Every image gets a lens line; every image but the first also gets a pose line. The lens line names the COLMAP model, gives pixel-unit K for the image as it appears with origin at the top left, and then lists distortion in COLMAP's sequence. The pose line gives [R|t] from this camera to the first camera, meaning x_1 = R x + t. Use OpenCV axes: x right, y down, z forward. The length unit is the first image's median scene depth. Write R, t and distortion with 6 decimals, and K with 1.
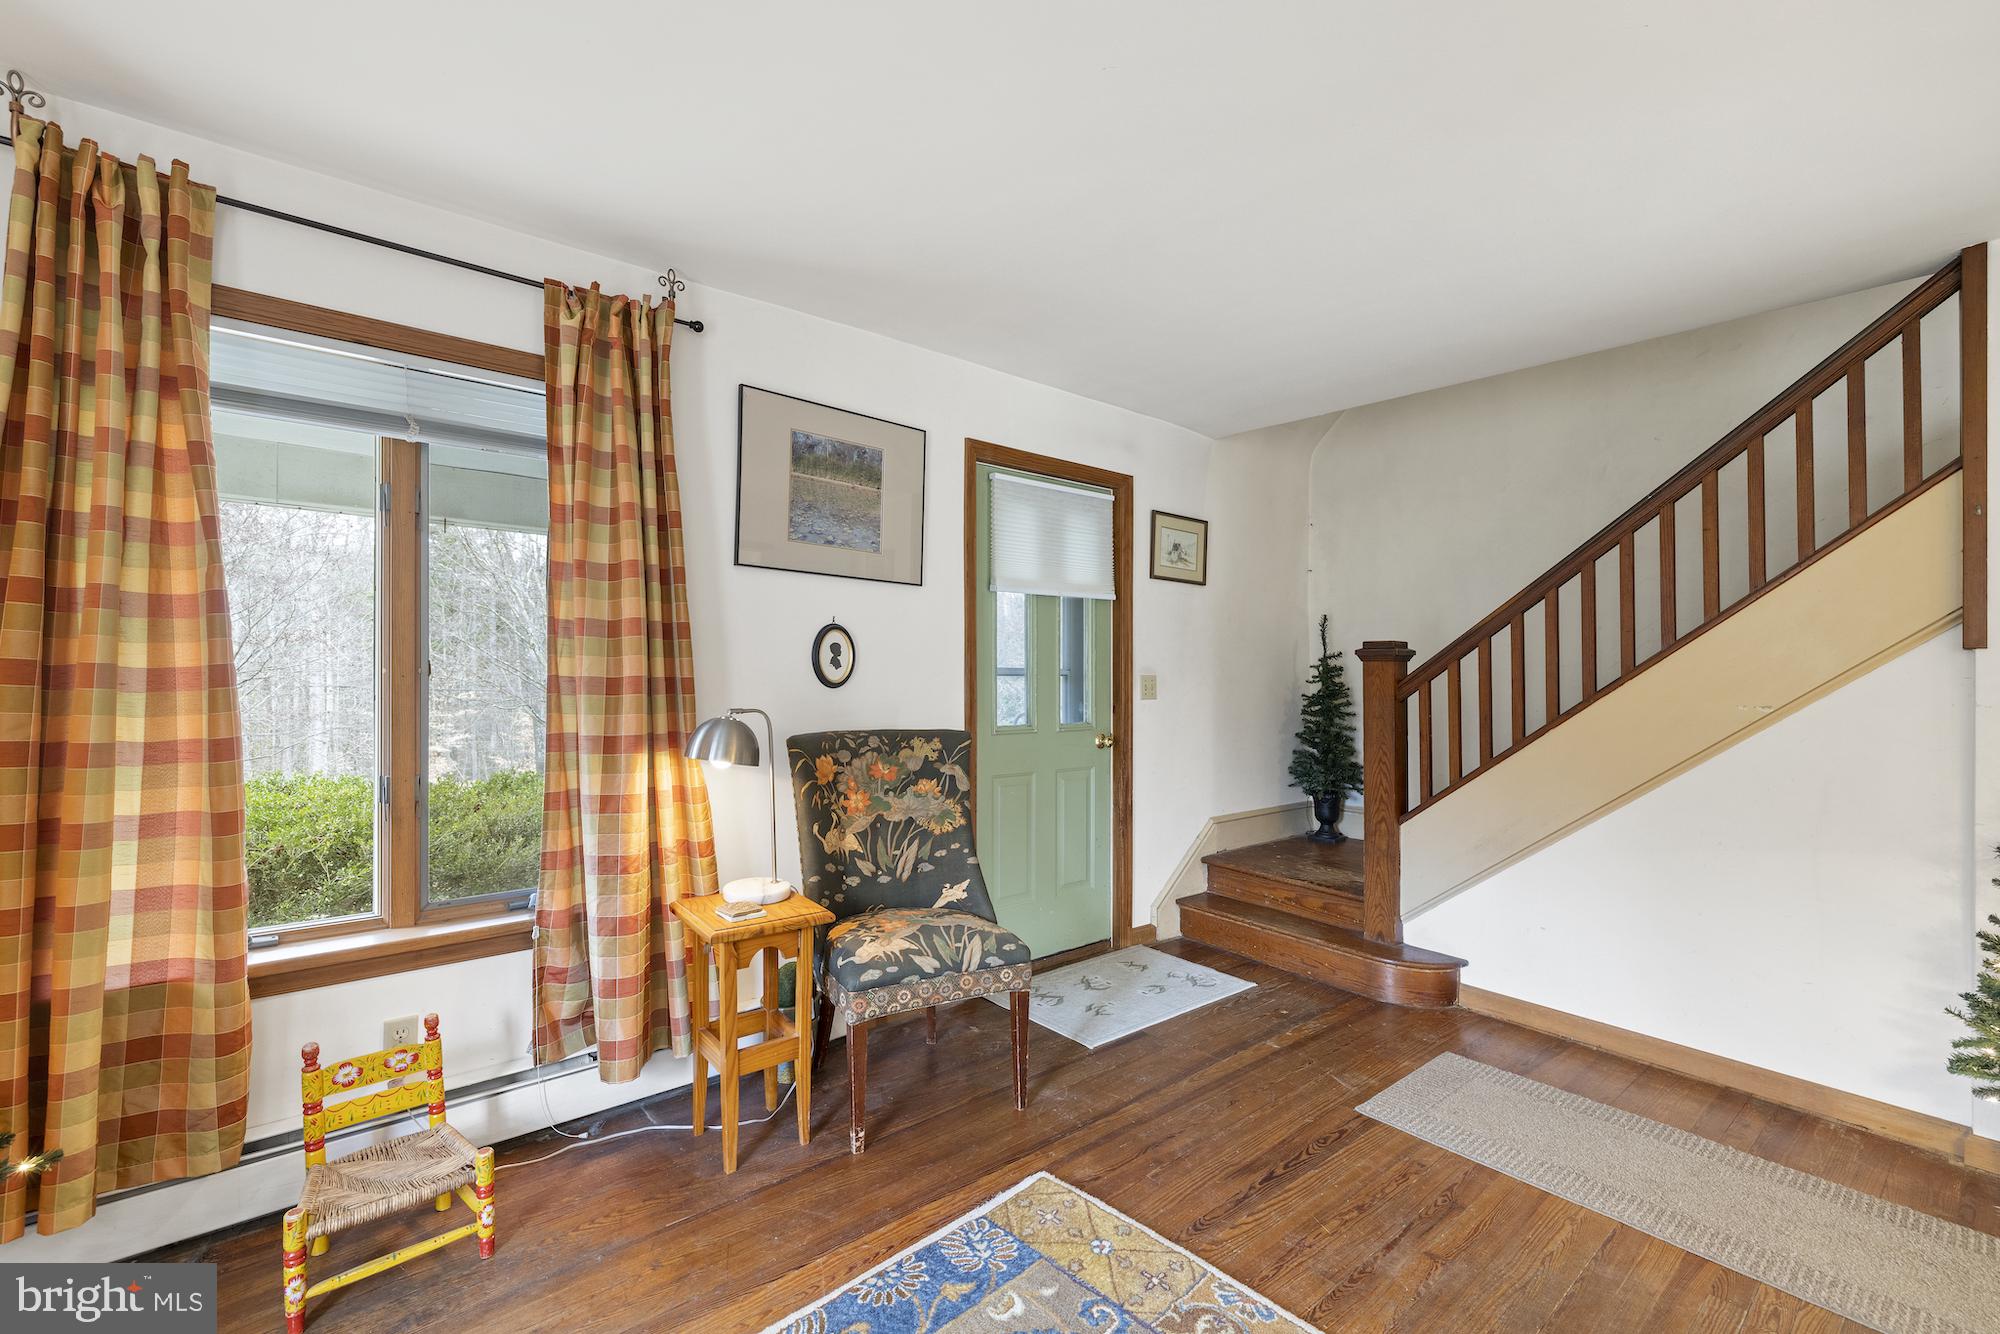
lens RADIAL K [[806.4, 0, 998.8], [0, 806.4, 658.8], [0, 0, 1]] dist [-0.001327, -0.000270]
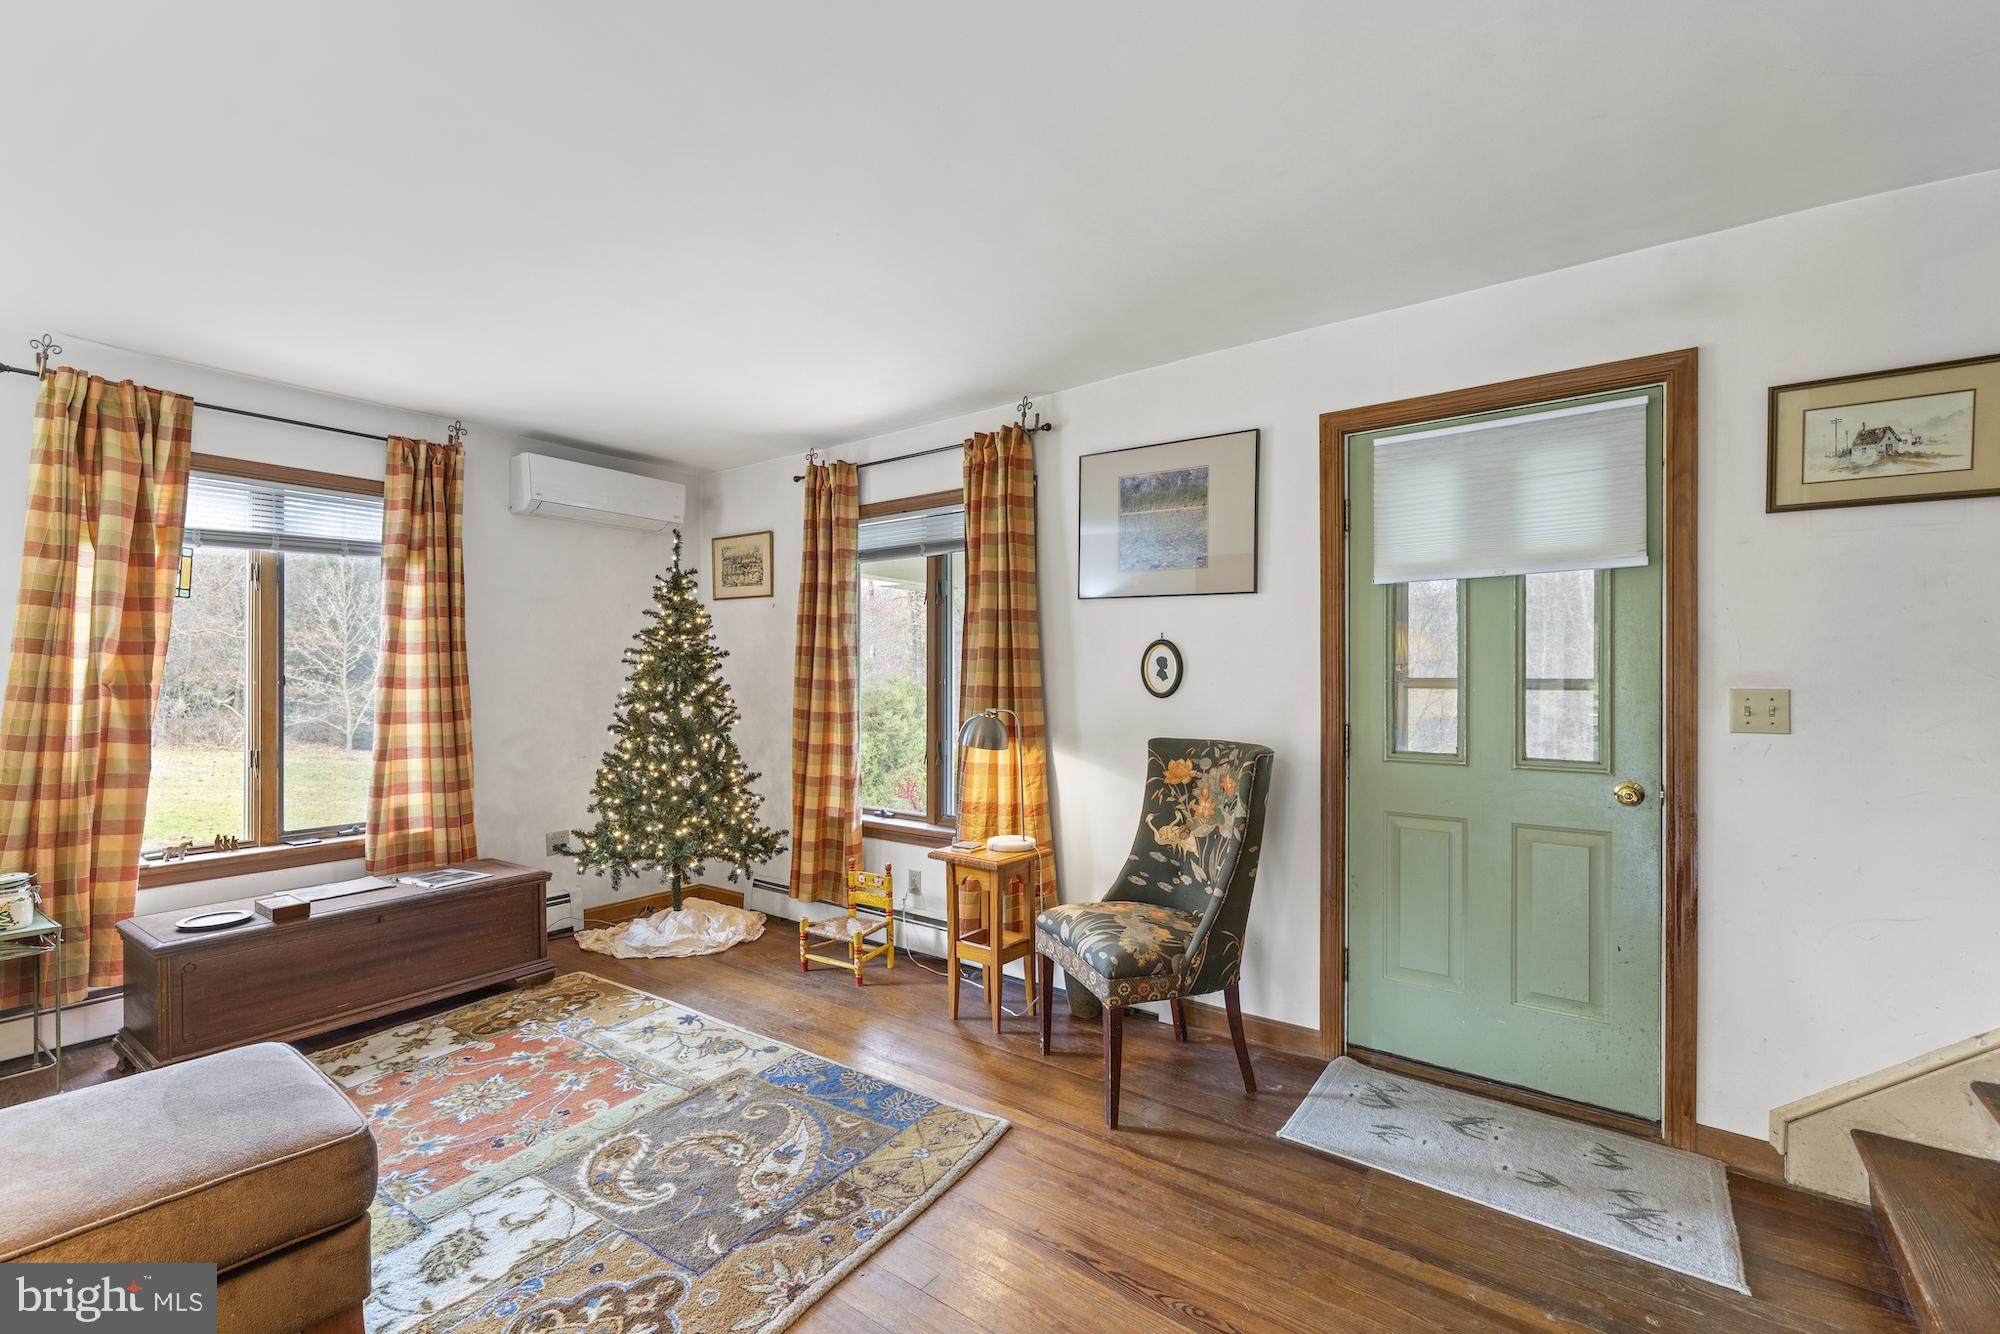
lens RADIAL K [[845.5, 0, 998.1], [0, 845.5, 677.8], [0, 0, 1]] dist [0.008531, -0.002485]
pose [[0.264953, -0.013093, -0.964172, 0.827910], [0.007693, 0.999905, -0.011464, 0.020254], [0.964231, -0.004380, 0.265029, 0.464354]]
